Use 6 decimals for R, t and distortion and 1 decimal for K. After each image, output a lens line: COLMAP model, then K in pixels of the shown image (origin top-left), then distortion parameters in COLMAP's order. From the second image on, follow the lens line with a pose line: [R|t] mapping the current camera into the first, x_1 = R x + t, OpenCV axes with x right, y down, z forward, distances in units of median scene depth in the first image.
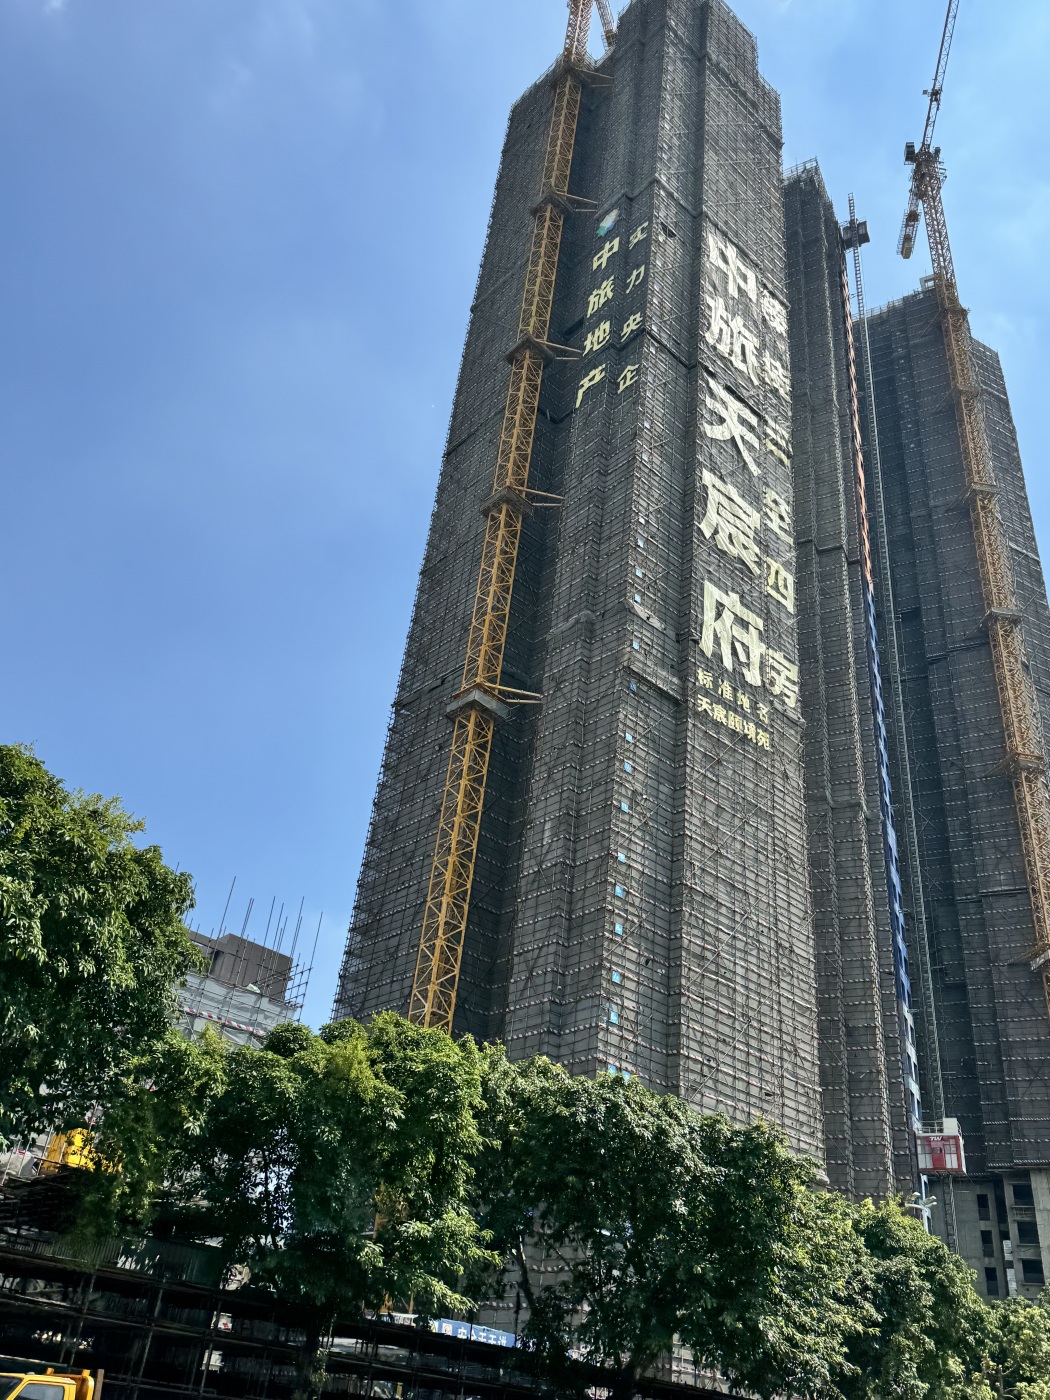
lens RADIAL K [[1127.2, 0, 522.3], [0, 1127.2, 705.4], [0, 0, 1]] dist [0.163104, -0.277061]
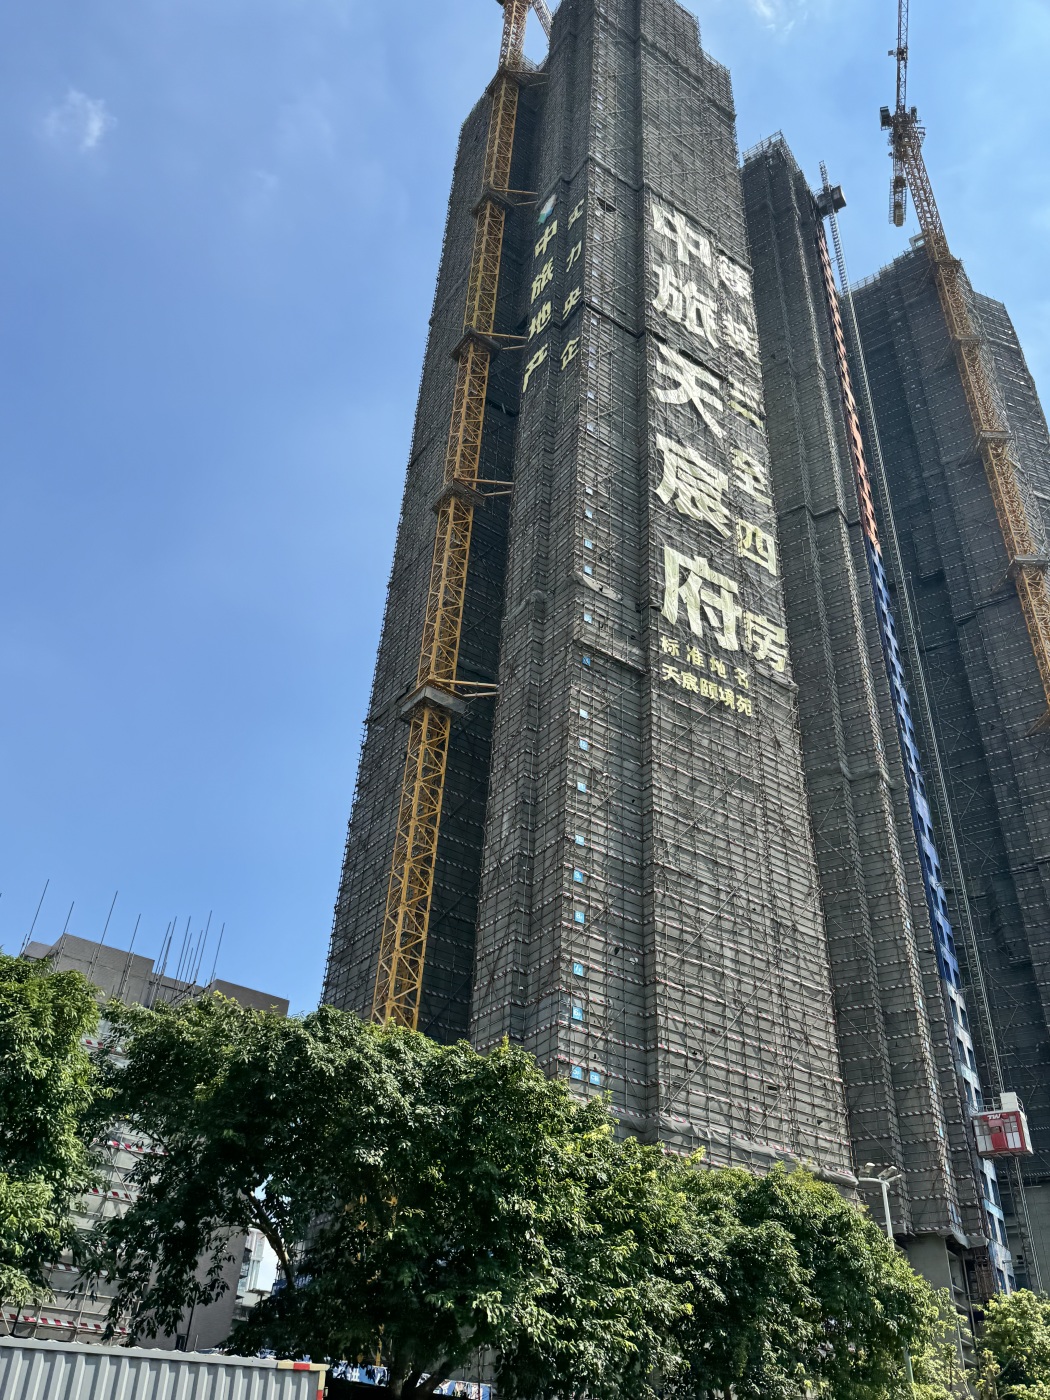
lens RADIAL K [[1128.9, 0, 525.0], [0, 1128.9, 700.0], [0, 0, 1]] dist [0.157943, -0.265203]
pose [[0.990563, -0.115773, -0.073360, 0.096337], [0.111763, 0.992122, -0.056595, 0.053360], [0.079334, 0.047862, 0.995698, 0.062824]]
